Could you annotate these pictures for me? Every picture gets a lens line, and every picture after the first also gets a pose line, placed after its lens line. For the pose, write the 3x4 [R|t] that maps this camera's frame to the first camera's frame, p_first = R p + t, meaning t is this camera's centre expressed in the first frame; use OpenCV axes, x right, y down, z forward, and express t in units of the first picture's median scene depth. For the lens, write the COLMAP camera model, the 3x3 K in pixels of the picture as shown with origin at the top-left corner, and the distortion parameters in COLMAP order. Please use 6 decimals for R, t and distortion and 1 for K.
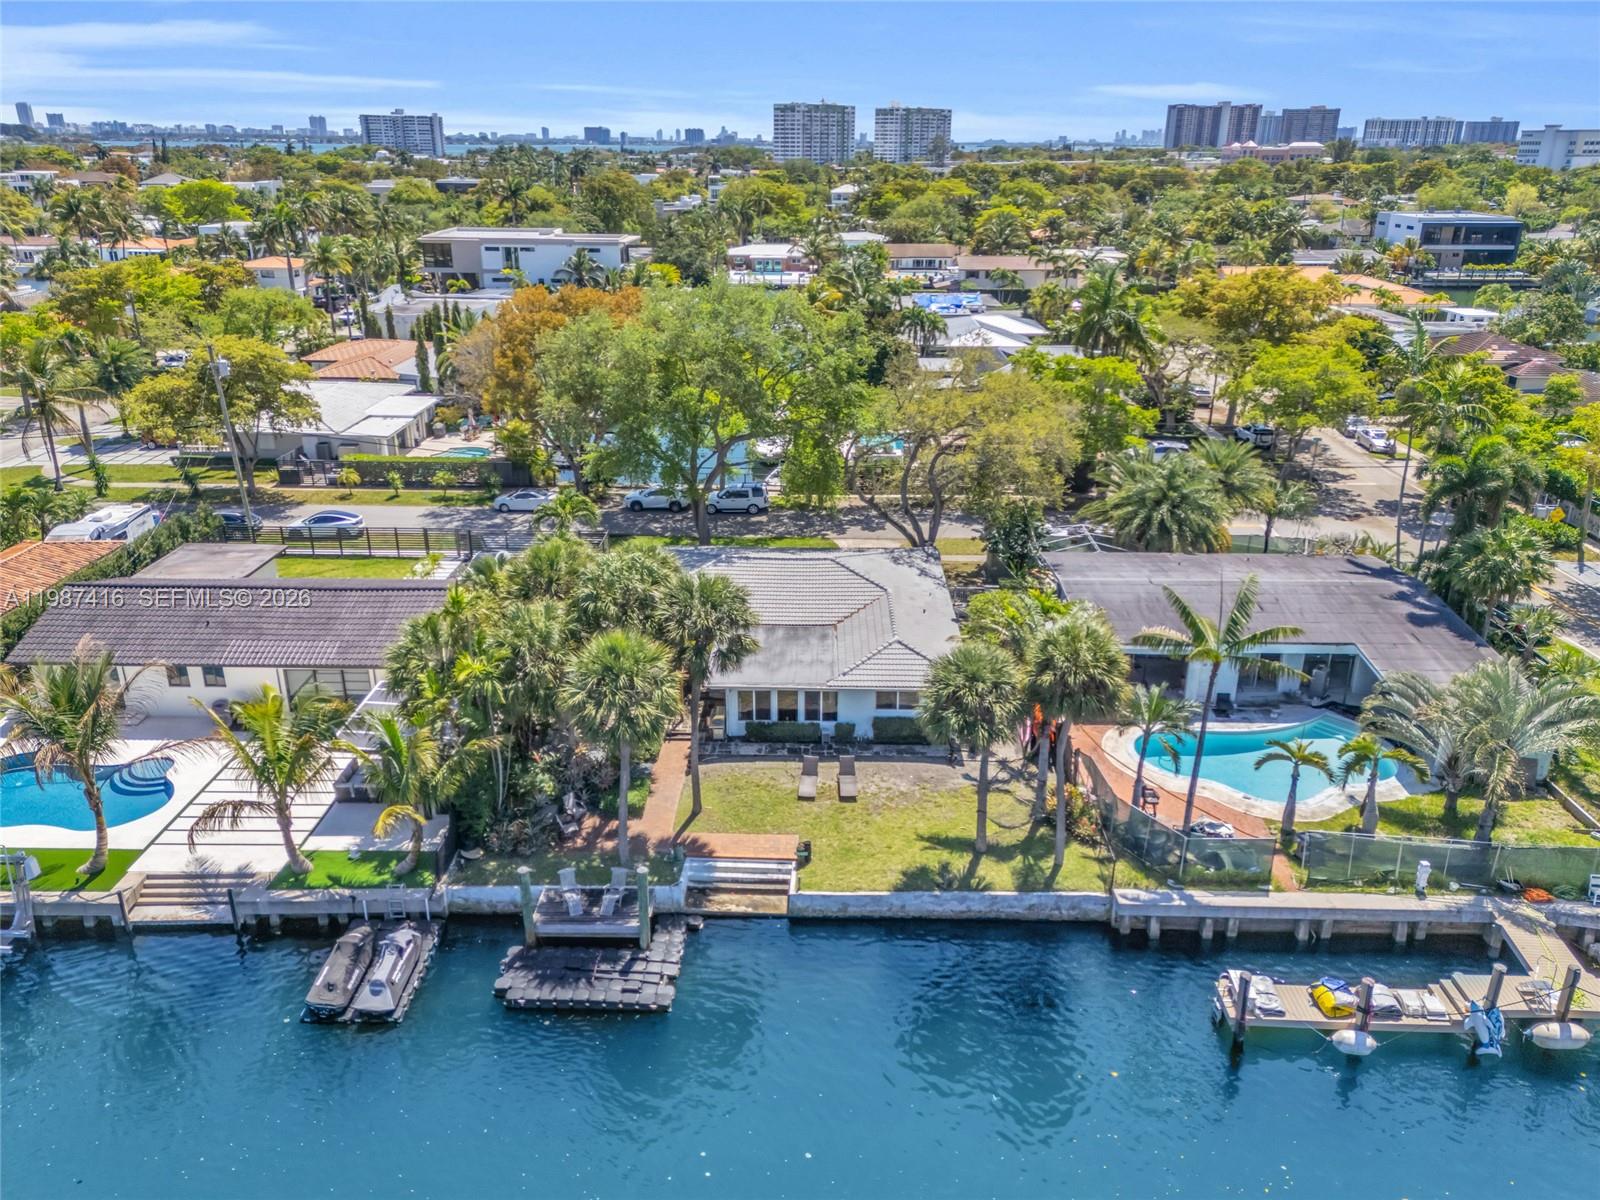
lens RADIAL K [[1185.0, 0, 800.0], [0, 1185.0, 600.0], [0, 0, 1]] dist [0.072737, -0.064632]
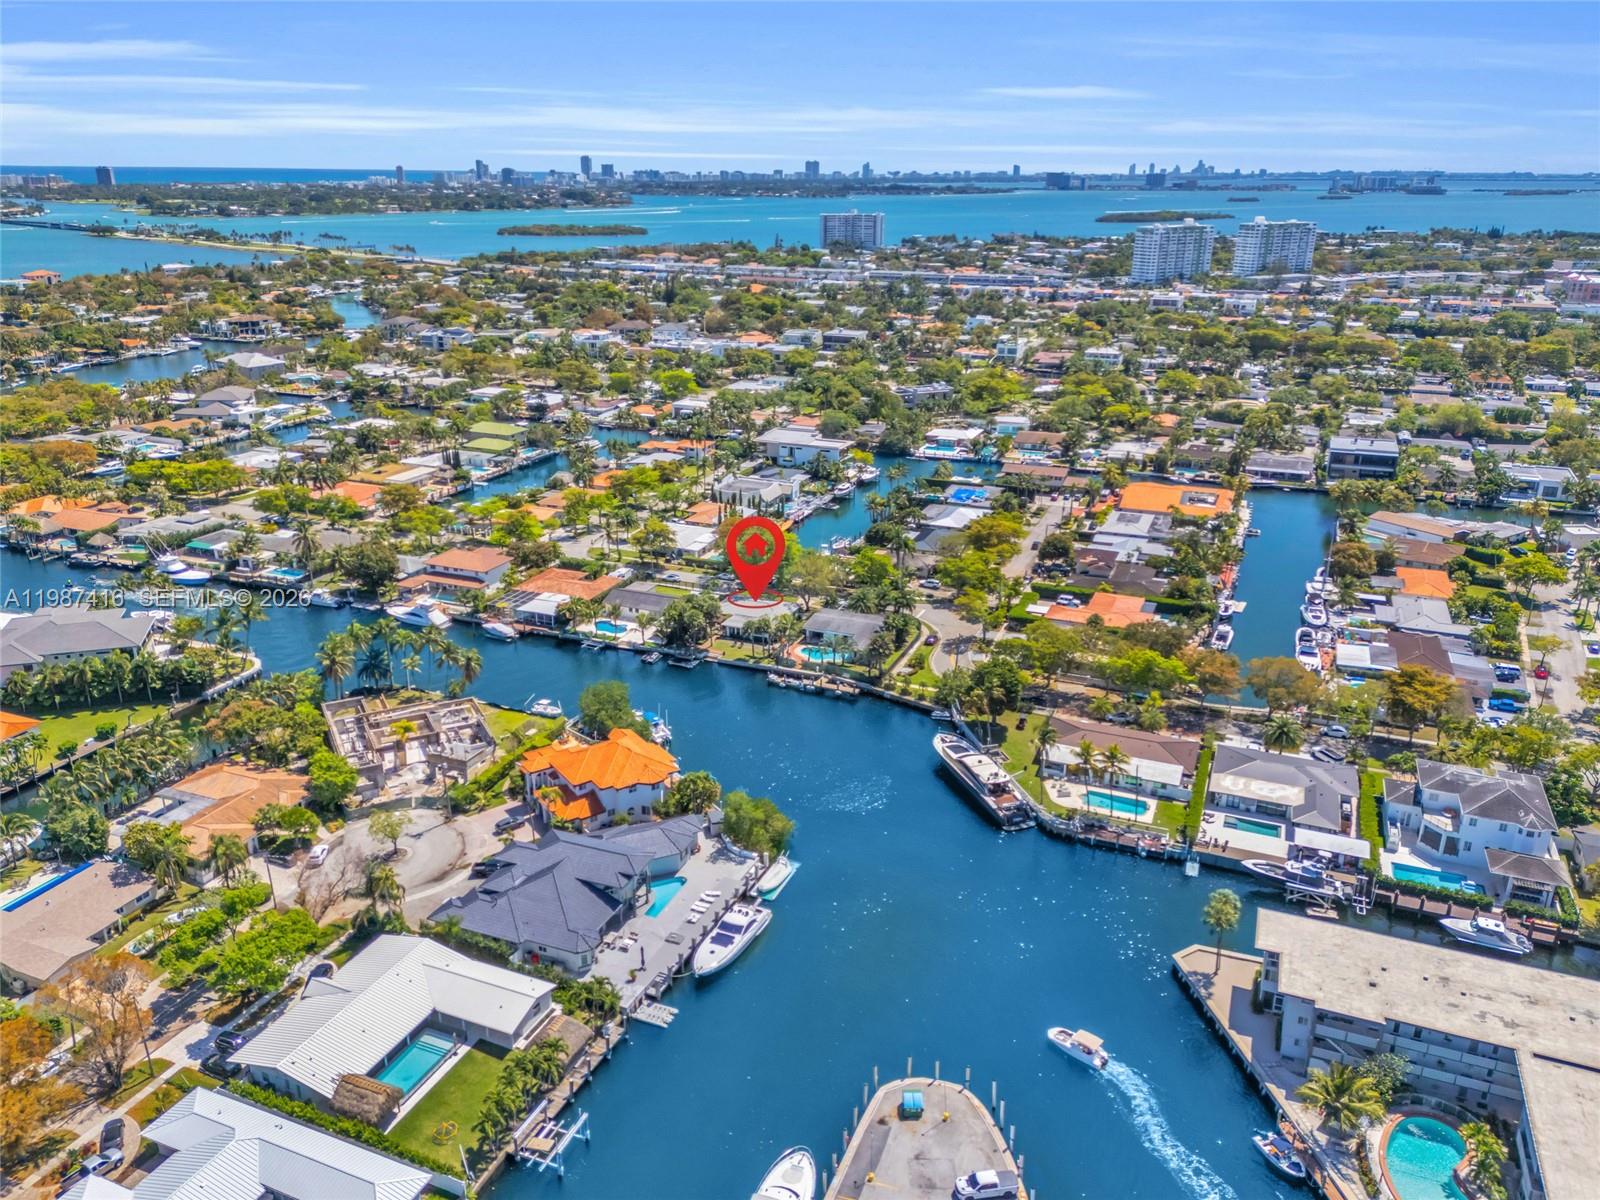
lens RADIAL K [[1185.0, 0, 800.0], [0, 1185.0, 600.0], [0, 0, 1]] dist [0.072737, -0.064632]
pose [[0.932553, 0.122363, -0.339664, 1.092793], [-0.129520, 0.991575, 0.001612, -0.046821], [0.337000, 0.042490, 0.940545, -2.055532]]
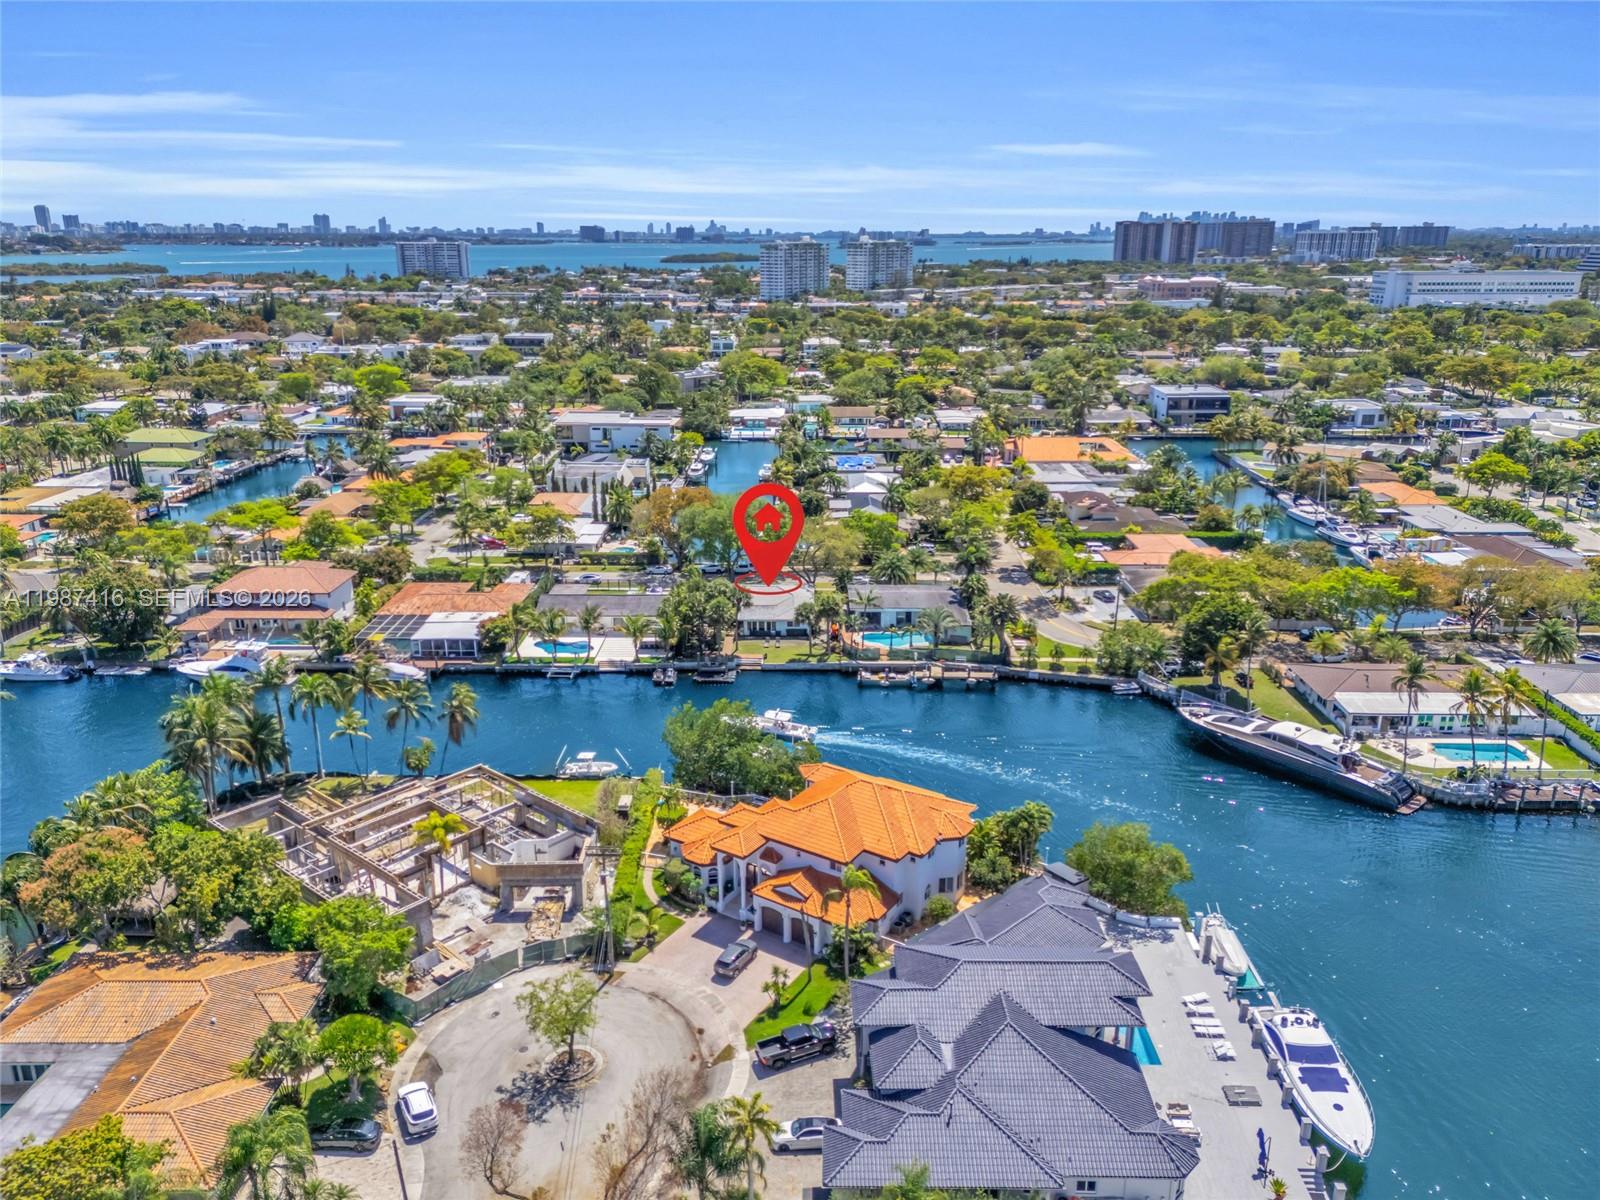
lens RADIAL K [[1185.0, 0, 800.0], [0, 1185.0, 600.0], [0, 0, 1]] dist [0.072737, -0.064632]
pose [[0.999936, -0.006809, 0.009080, 0.041074], [0.007394, 0.997793, -0.065982, 0.140618], [-0.008611, 0.066044, 0.997780, -1.423896]]
